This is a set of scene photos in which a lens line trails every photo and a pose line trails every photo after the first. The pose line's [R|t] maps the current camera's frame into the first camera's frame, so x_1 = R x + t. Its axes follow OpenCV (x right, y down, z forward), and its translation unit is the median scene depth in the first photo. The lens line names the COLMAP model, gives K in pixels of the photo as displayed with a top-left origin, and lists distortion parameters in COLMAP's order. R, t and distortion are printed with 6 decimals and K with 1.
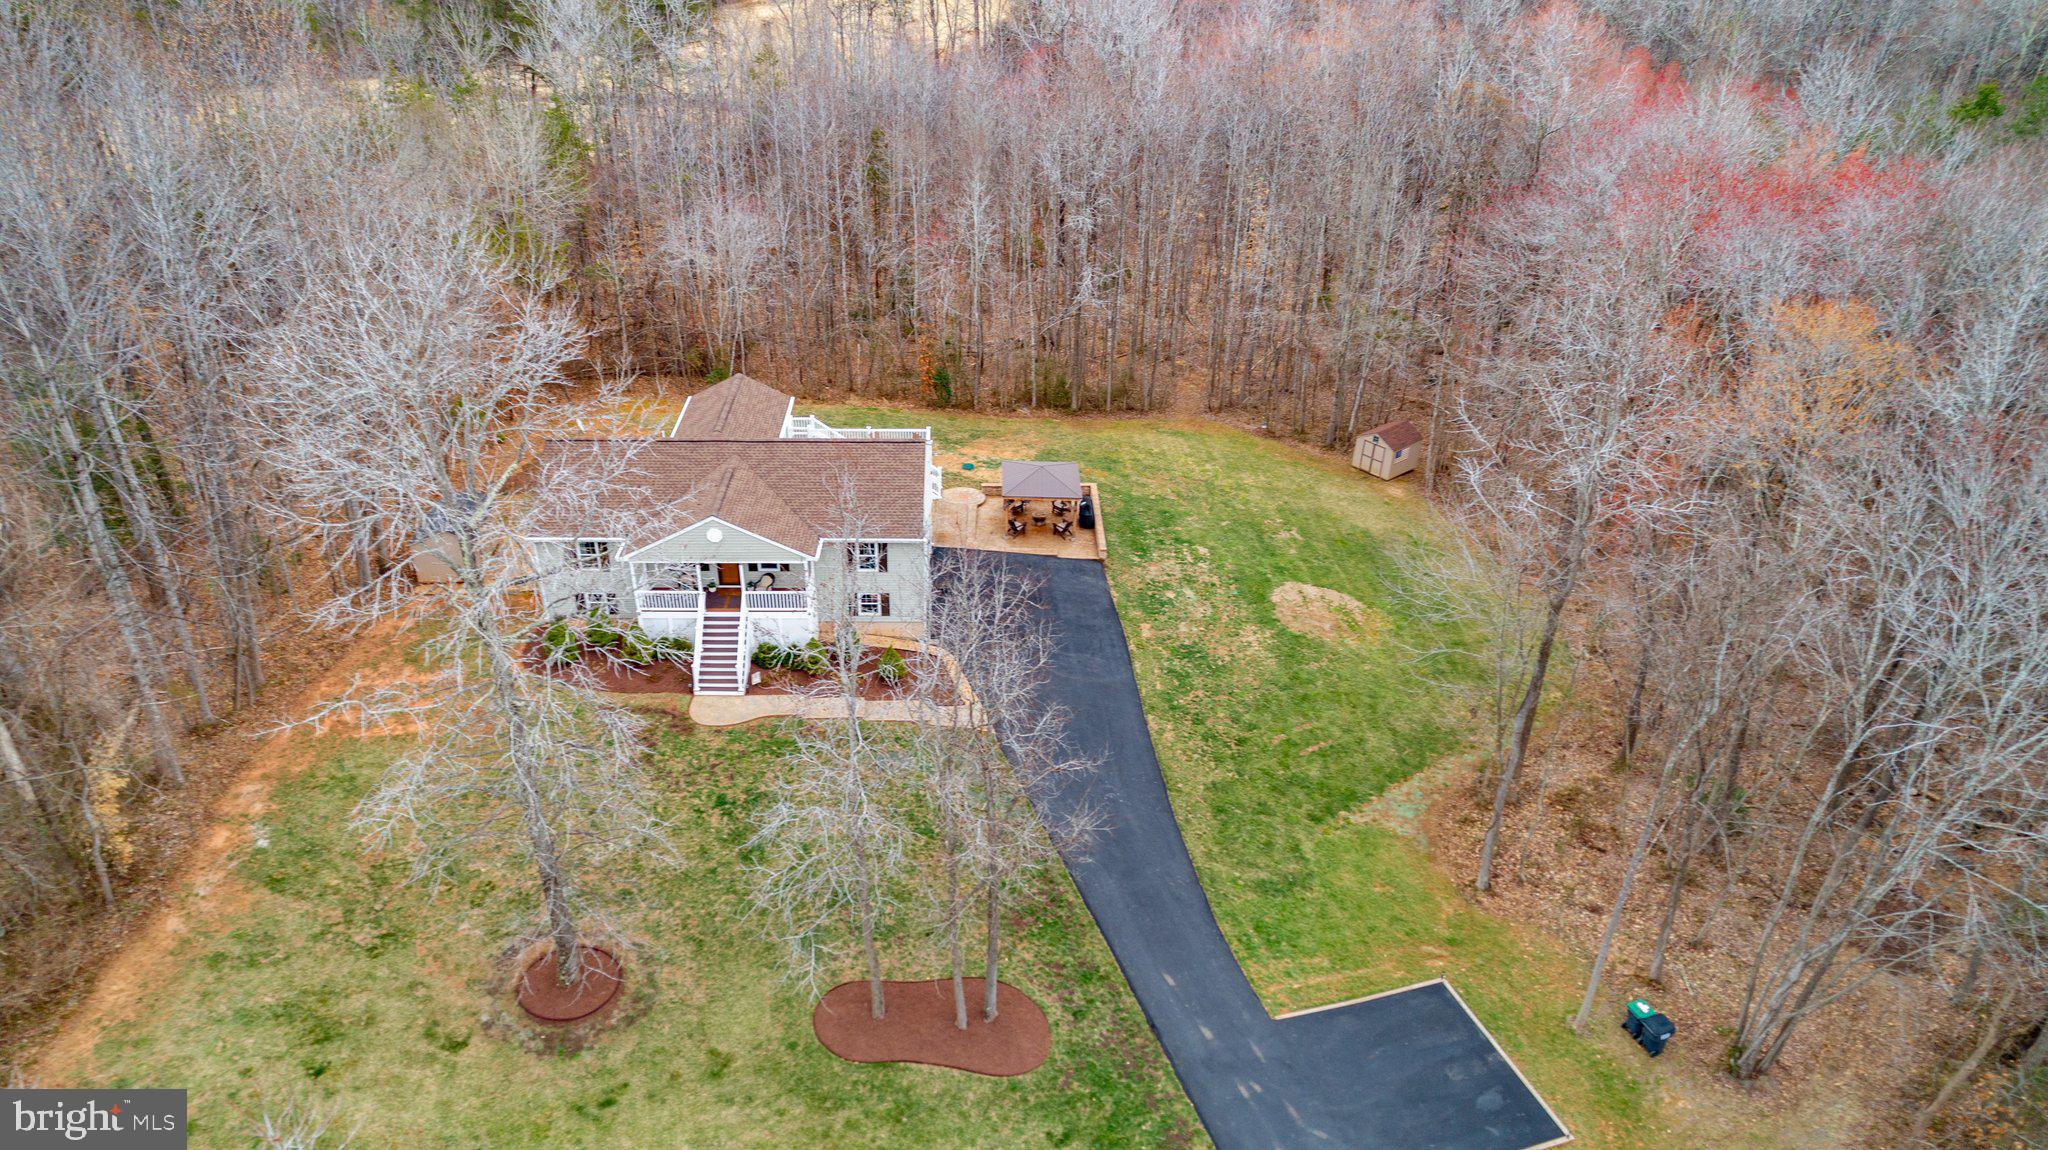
lens RADIAL K [[1382.8, 0, 1022.5], [0, 1382.8, 572.8], [0, 0, 1]] dist [-0.010898, 0.009370]
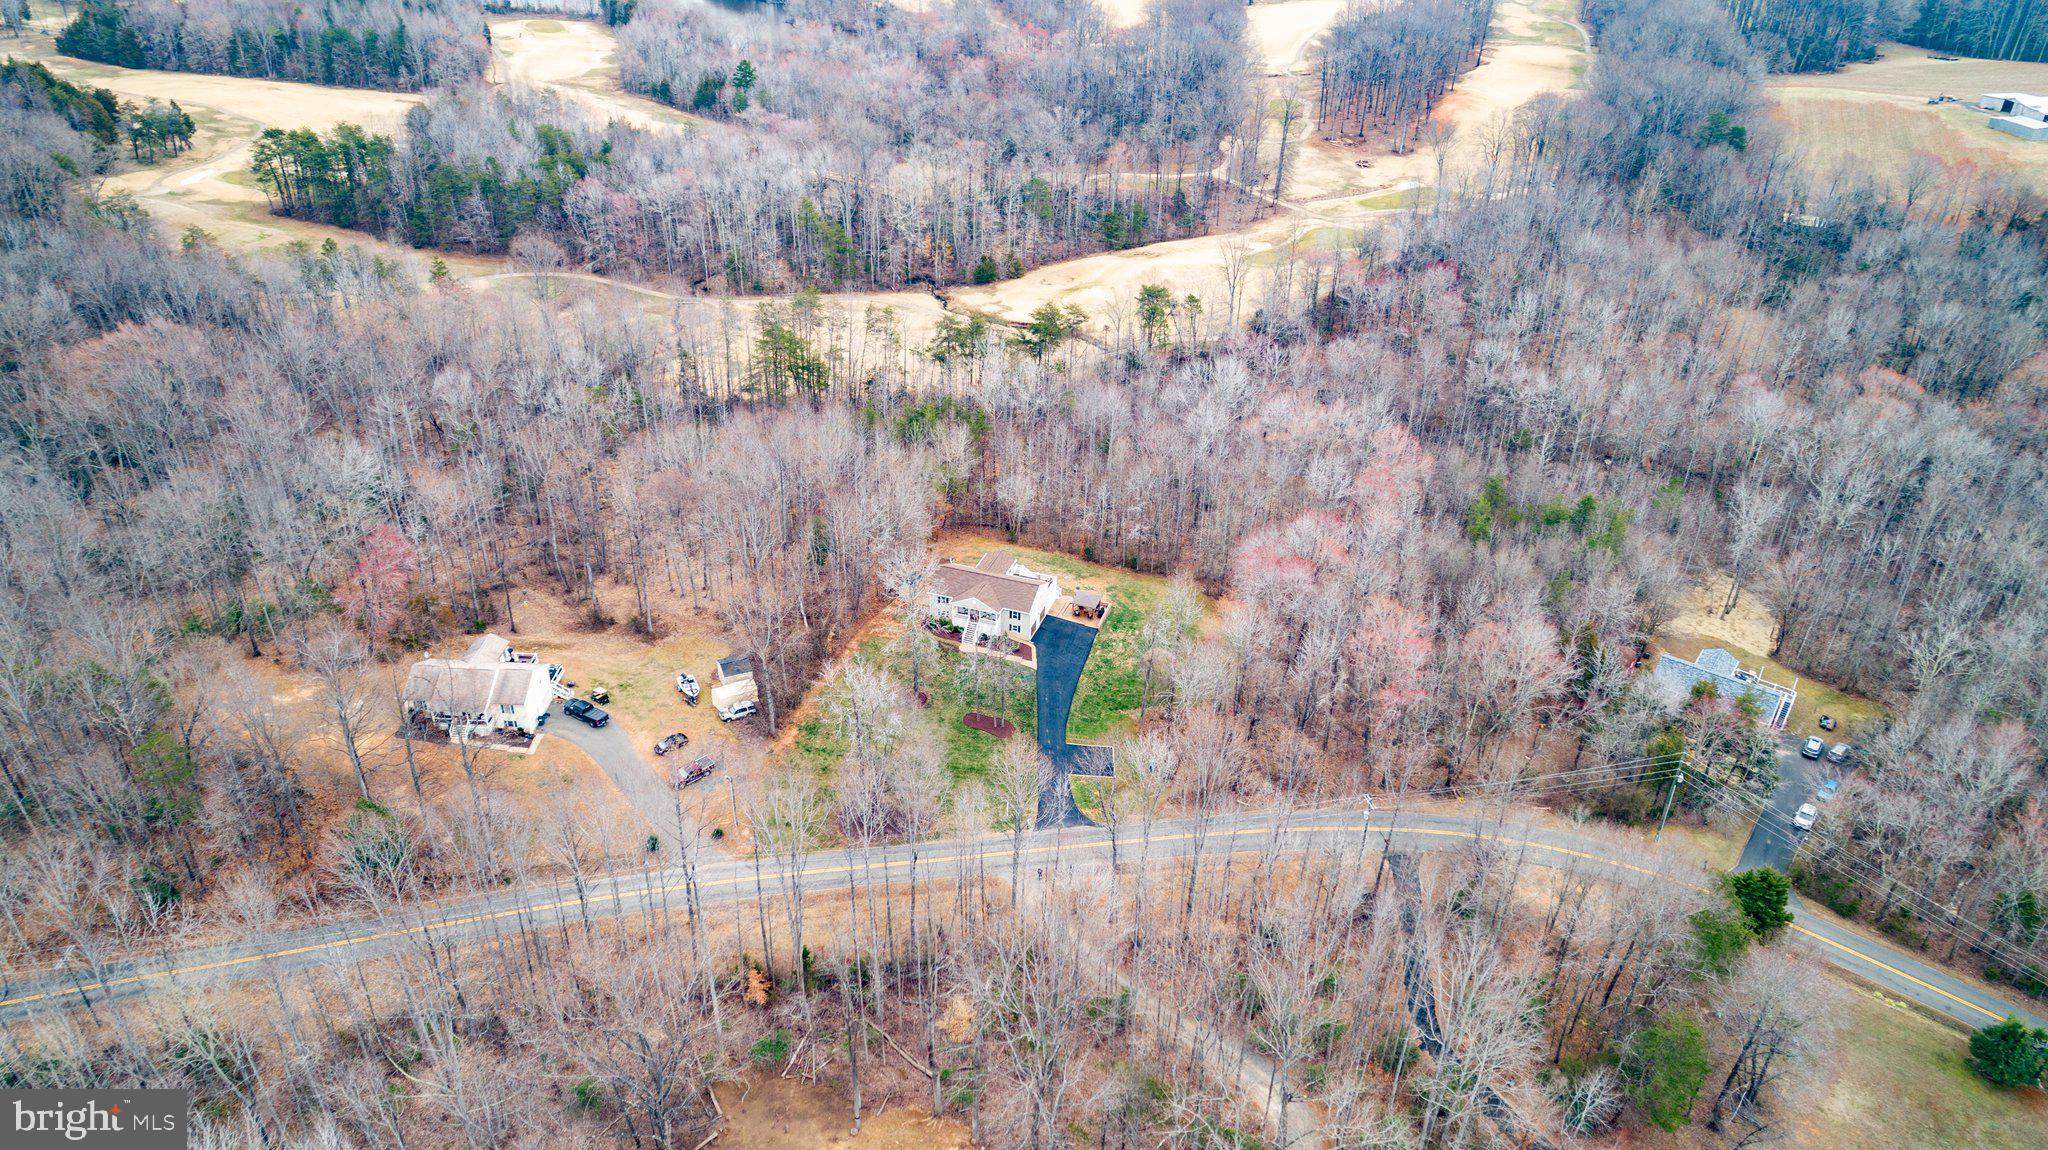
lens RADIAL K [[1382.8, 0, 1023.9], [0, 1382.8, 574.9], [0, 0, 1]] dist [-0.010898, 0.009370]
pose [[0.936568, 0.184799, -0.297810, 0.978671], [-0.186669, 0.982167, 0.022415, -0.203165], [0.296641, 0.034599, 0.954362, -2.470962]]
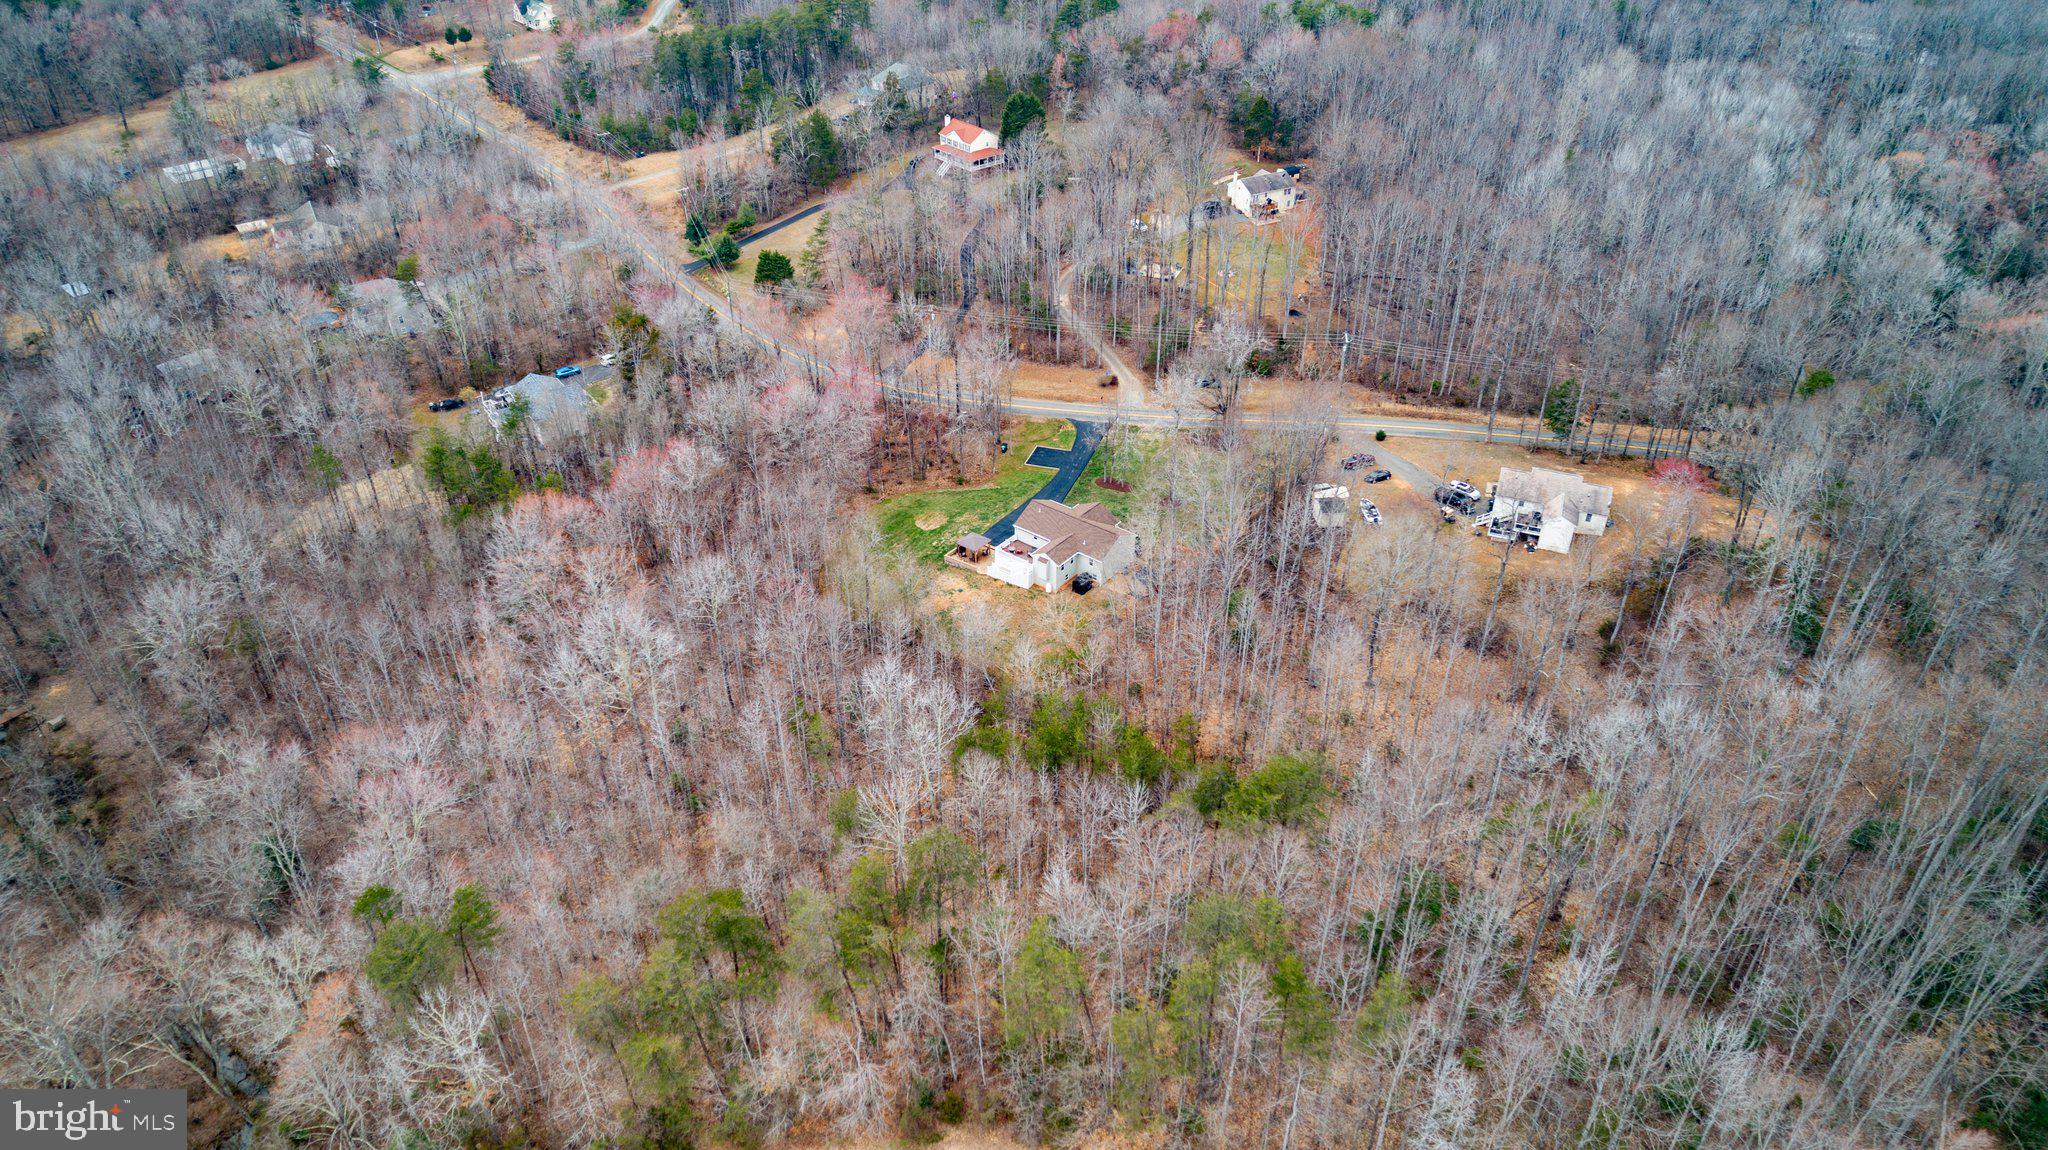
lens RADIAL K [[1382.8, 0, 1020.0], [0, 1382.8, 578.7], [0, 0, 1]] dist [-0.010898, 0.009370]
pose [[-0.772935, -0.374528, 0.512152, -2.039198], [0.318672, 0.468842, 0.823793, -3.086340], [-0.548652, 0.799947, -0.243033, 2.152809]]
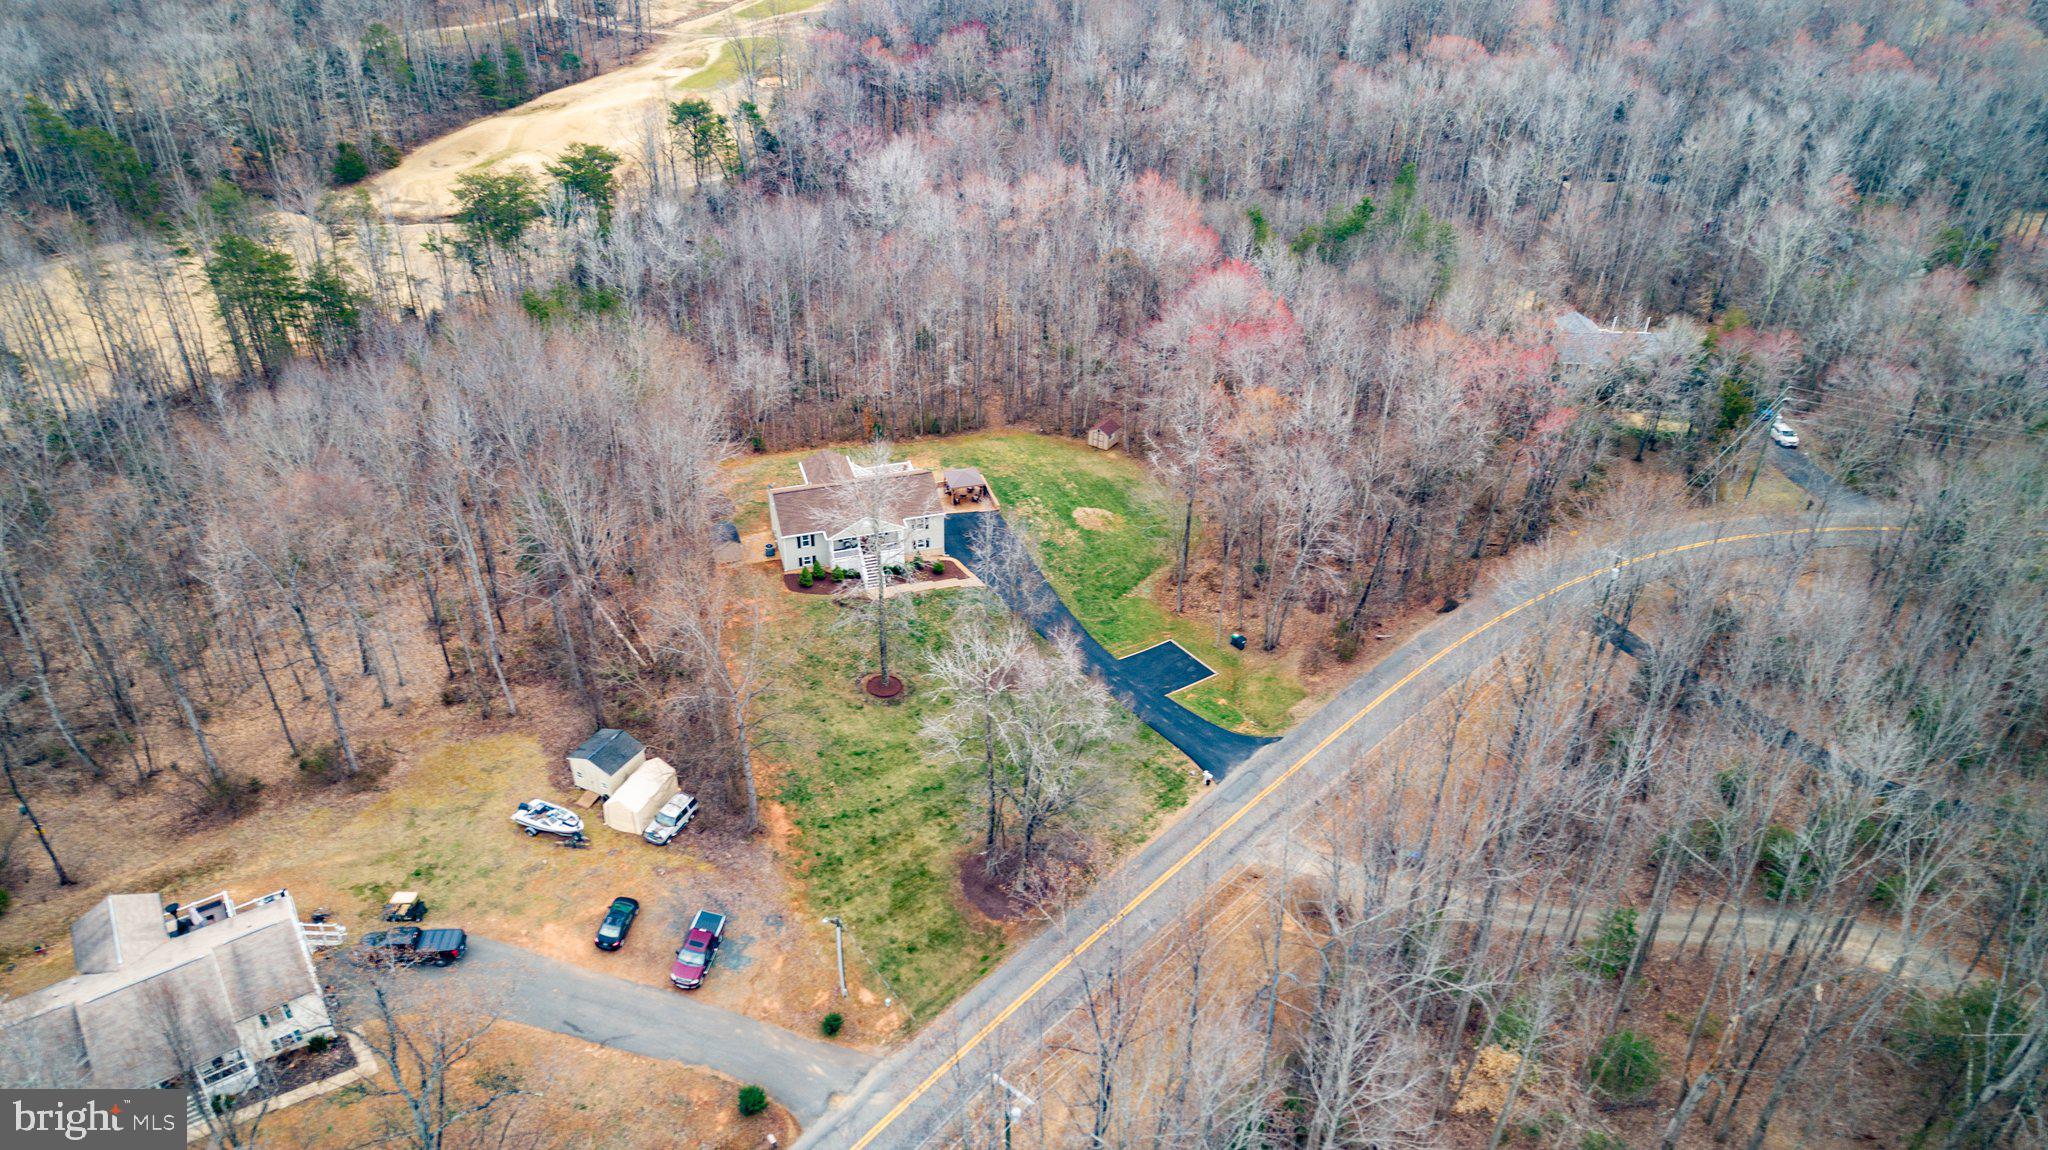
lens RADIAL K [[1382.8, 0, 1022.4], [0, 1382.8, 570.9], [0, 0, 1]] dist [-0.010898, 0.009370]
pose [[0.960688, -0.156035, 0.229633, -0.518690], [0.144359, 0.987261, 0.066901, -0.067241], [-0.237147, -0.031122, 0.970975, -1.410676]]
